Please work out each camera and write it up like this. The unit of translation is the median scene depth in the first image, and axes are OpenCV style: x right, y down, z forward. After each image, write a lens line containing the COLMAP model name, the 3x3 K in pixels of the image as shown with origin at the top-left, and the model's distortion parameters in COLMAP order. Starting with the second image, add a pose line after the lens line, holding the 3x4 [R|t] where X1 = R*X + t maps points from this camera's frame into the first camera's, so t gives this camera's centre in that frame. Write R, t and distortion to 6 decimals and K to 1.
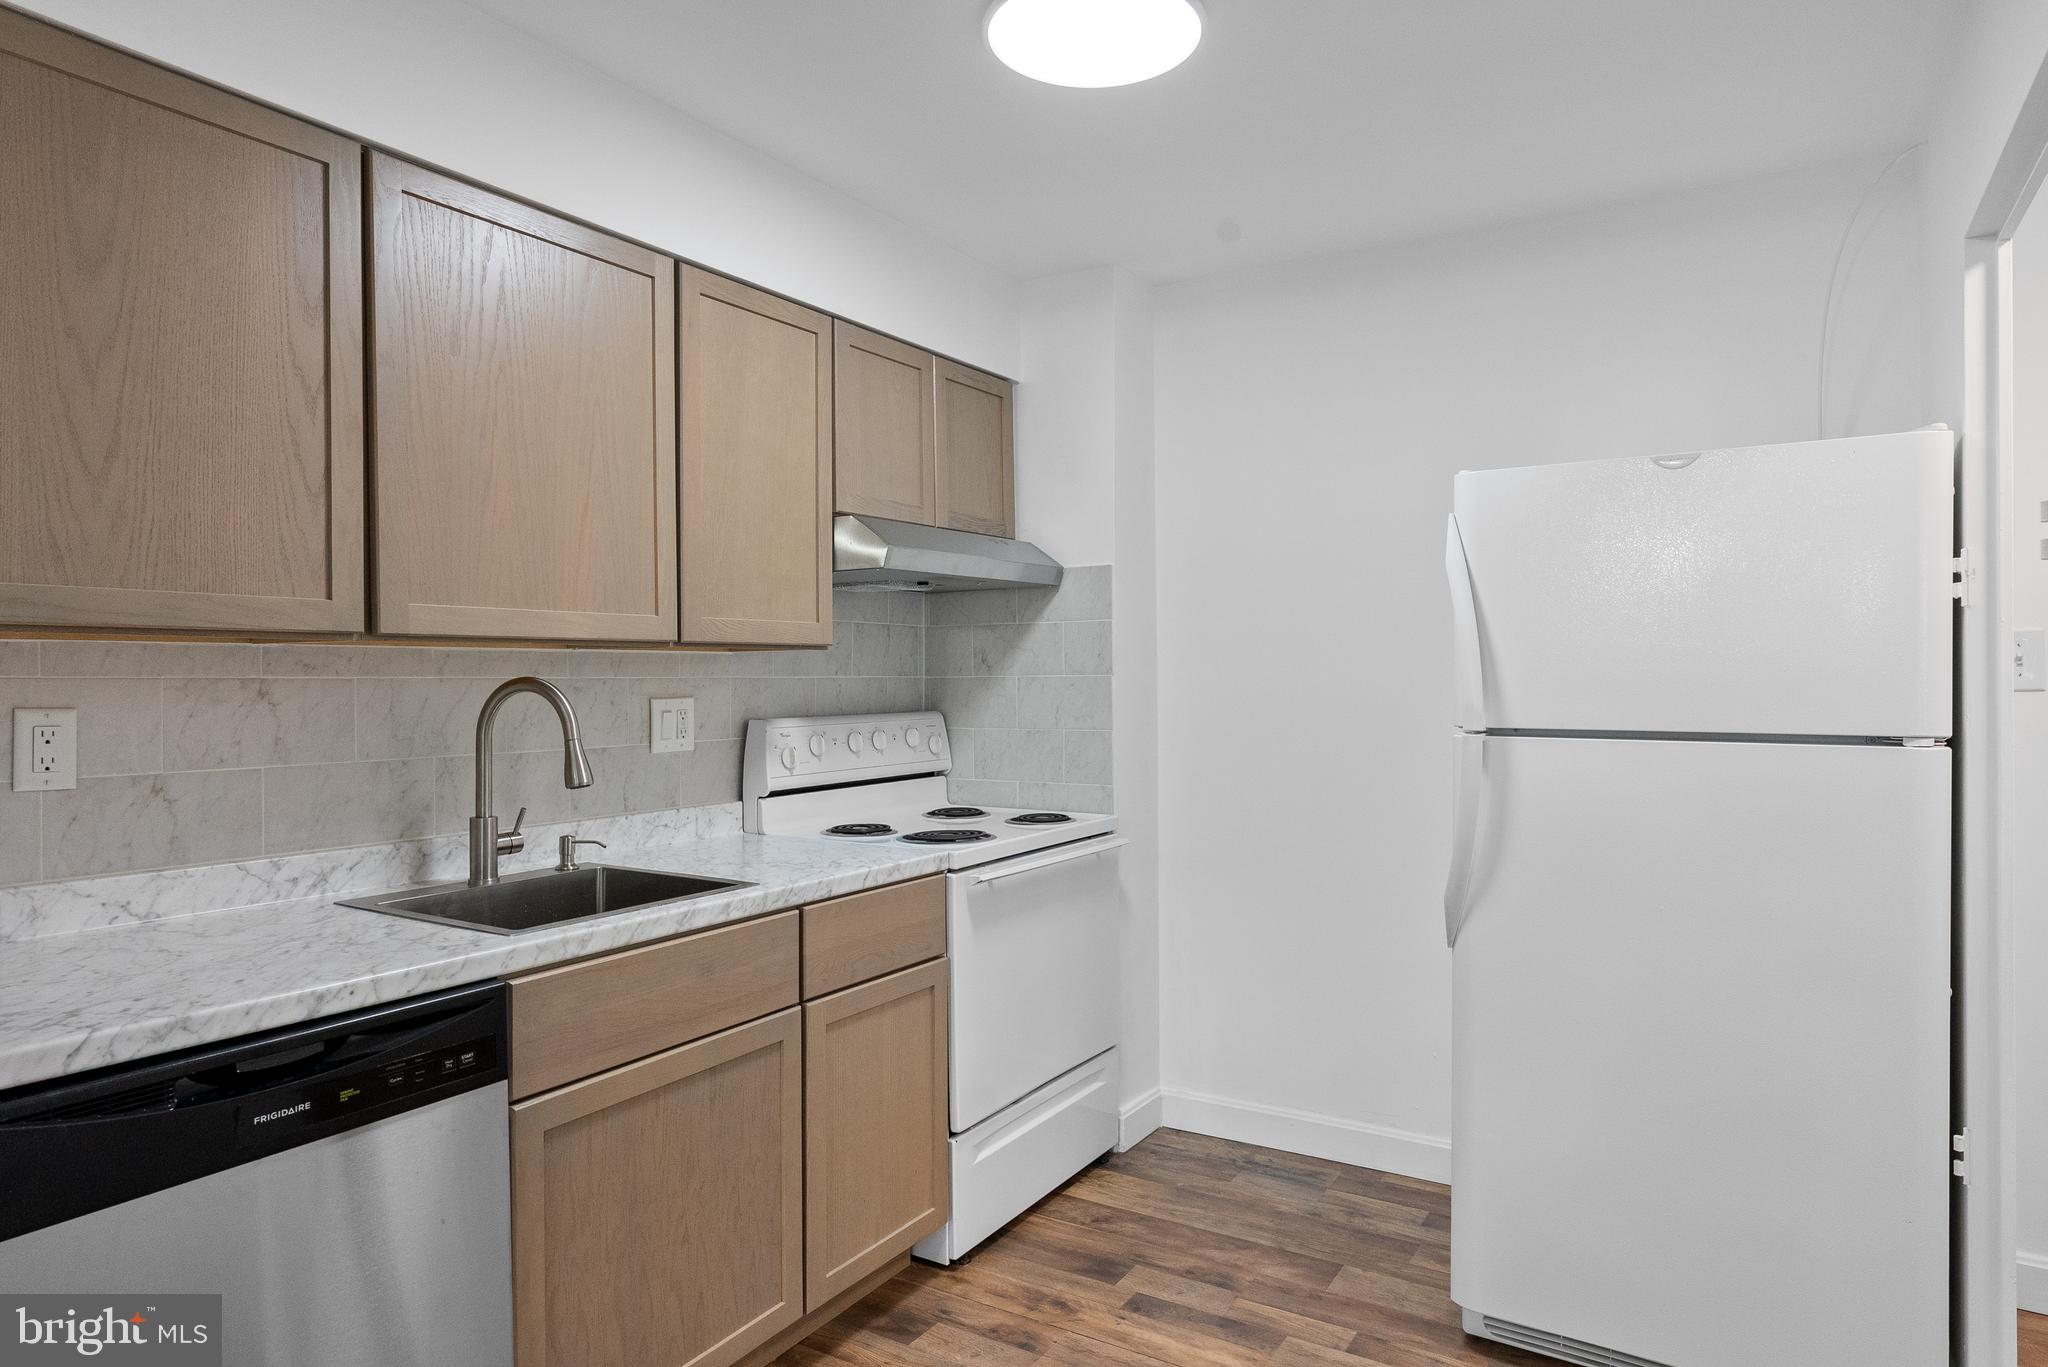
lens RADIAL K [[1238.3, 0, 1019.6], [0, 1238.3, 683.3], [0, 0, 1]] dist [0.004995, 0.001189]
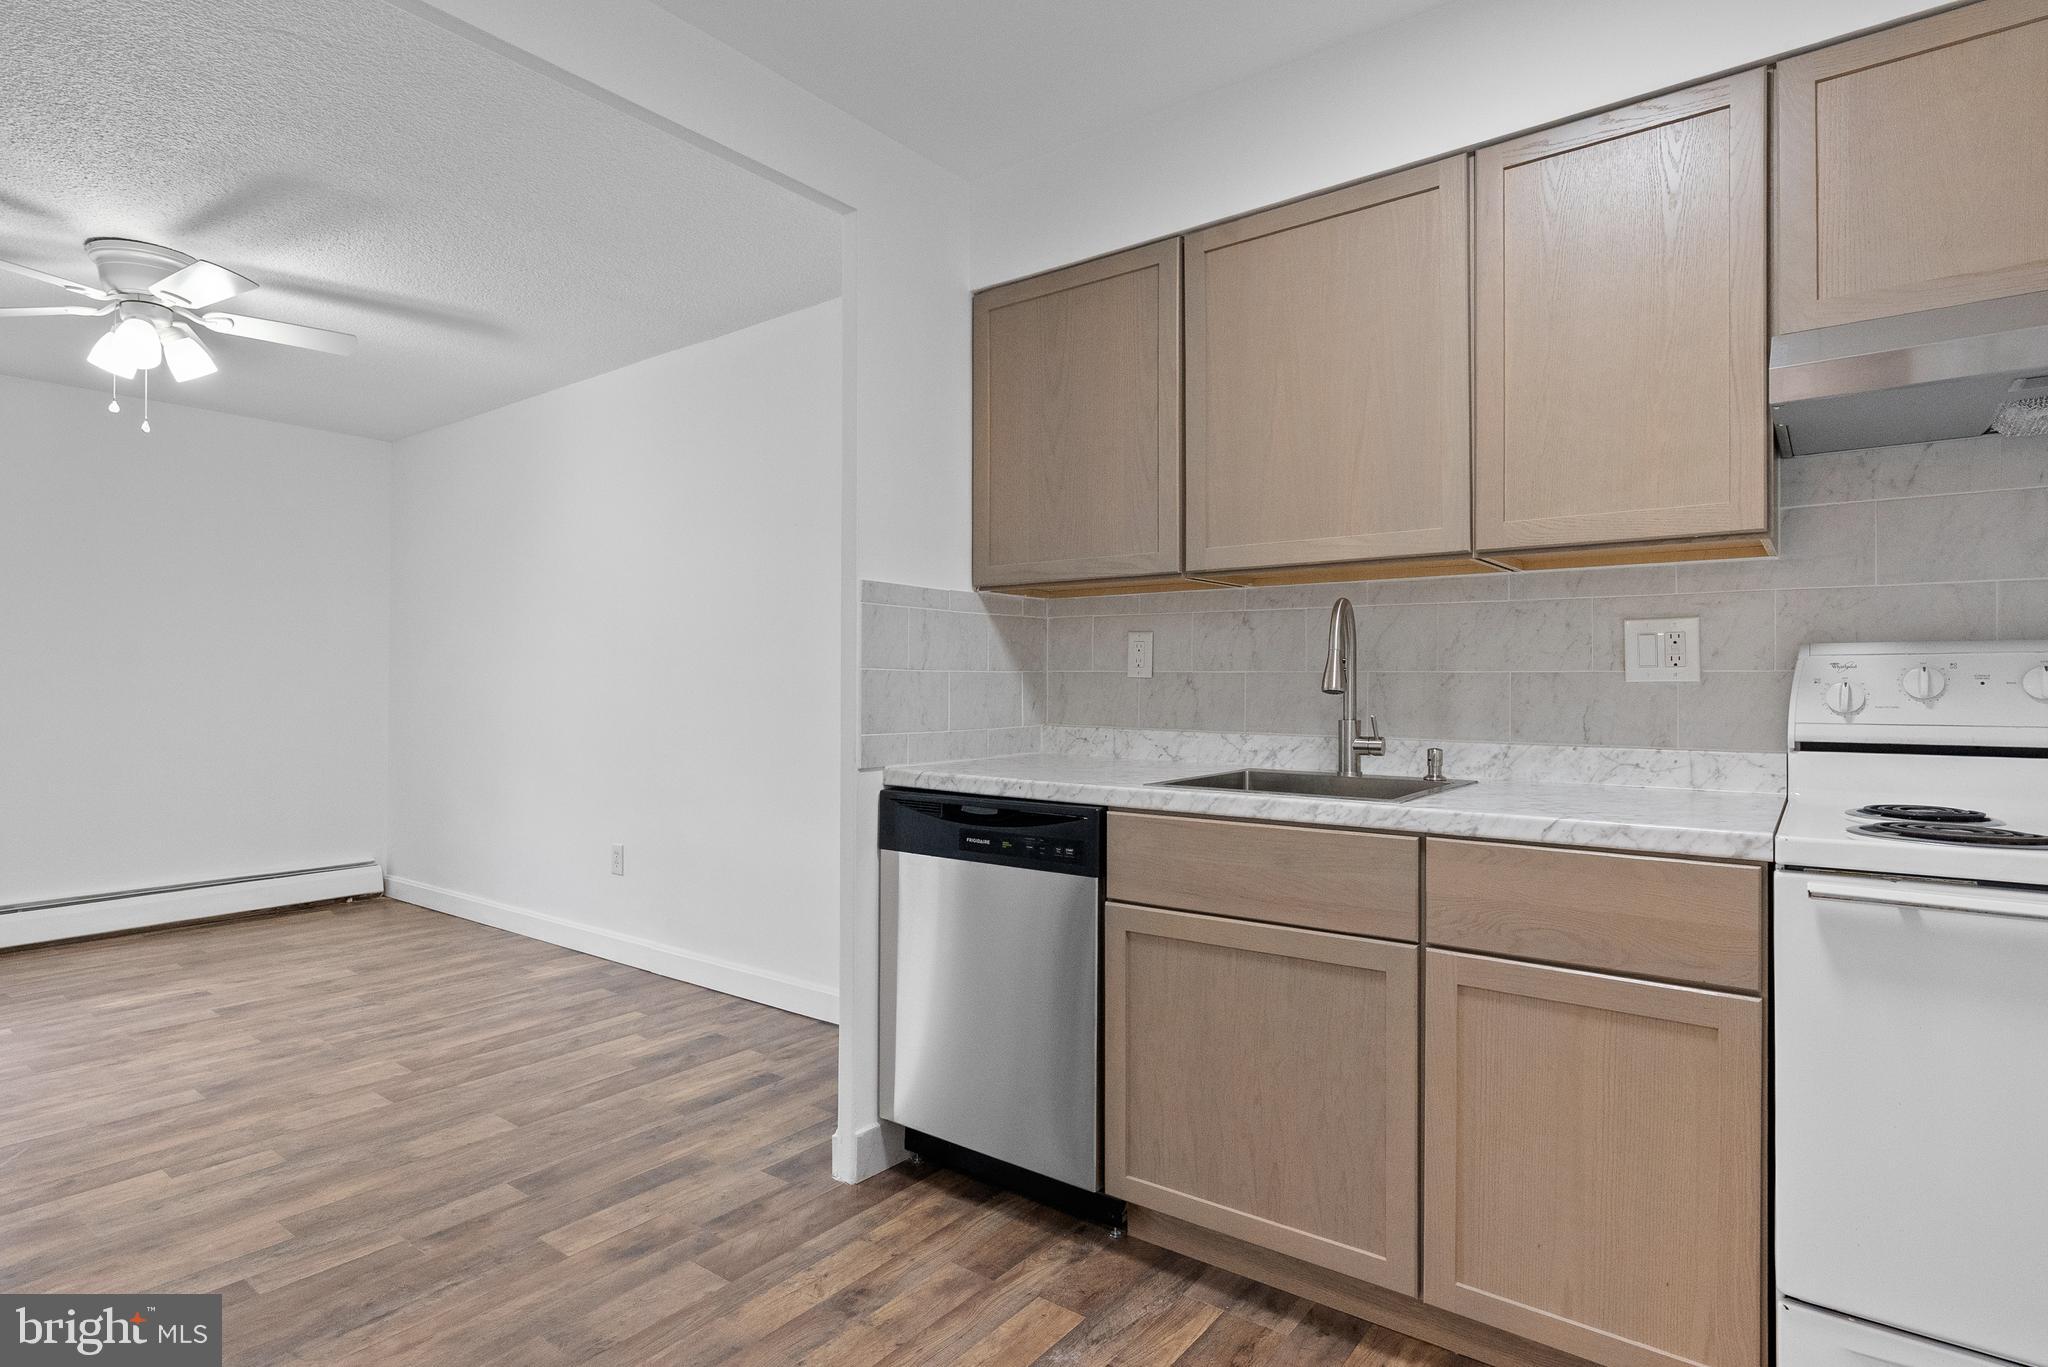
lens RADIAL K [[1063.2, 0, 1019.3], [0, 1063.2, 685.1], [0, 0, 1]] dist [-0.001595, -0.000425]
pose [[-0.100303, 0.003753, -0.994950, 0.622922], [-0.012178, 0.999913, 0.004999, 0.075578], [0.994882, 0.012618, -0.100249, 0.812715]]
